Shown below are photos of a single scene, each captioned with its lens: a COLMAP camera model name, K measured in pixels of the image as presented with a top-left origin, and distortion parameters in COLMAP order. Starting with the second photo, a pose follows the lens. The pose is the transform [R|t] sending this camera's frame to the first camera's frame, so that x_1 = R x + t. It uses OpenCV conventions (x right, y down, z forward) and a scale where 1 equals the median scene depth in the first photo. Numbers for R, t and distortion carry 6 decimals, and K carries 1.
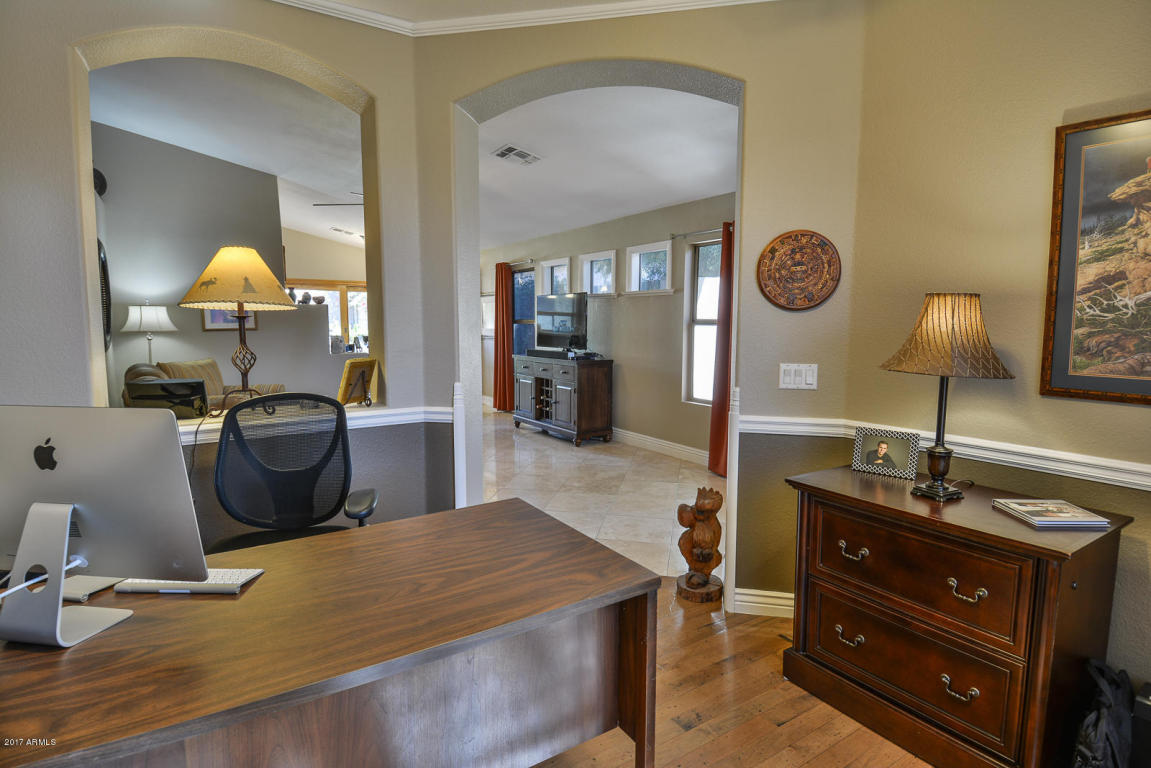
lens RADIAL K [[595.7, 0, 576.0], [0, 595.7, 384.7], [0, 0, 1]] dist [0.021010, -0.030150]
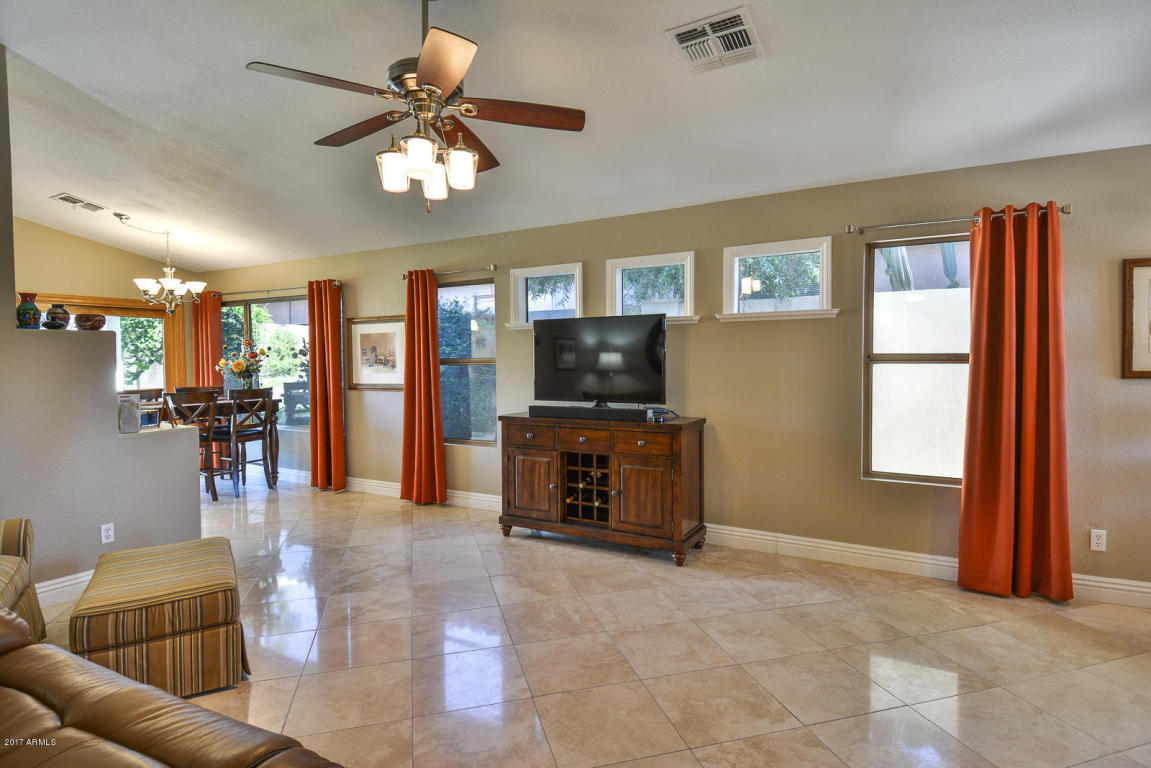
lens RADIAL K [[595.7, 0, 575.3], [0, 595.7, 375.8], [0, 0, 1]] dist [0.021010, -0.030150]
pose [[0.890751, -0.021036, 0.454005, -0.334518], [0.056991, 0.996213, -0.065657, -0.050067], [-0.450905, 0.084359, 0.888577, 0.451281]]
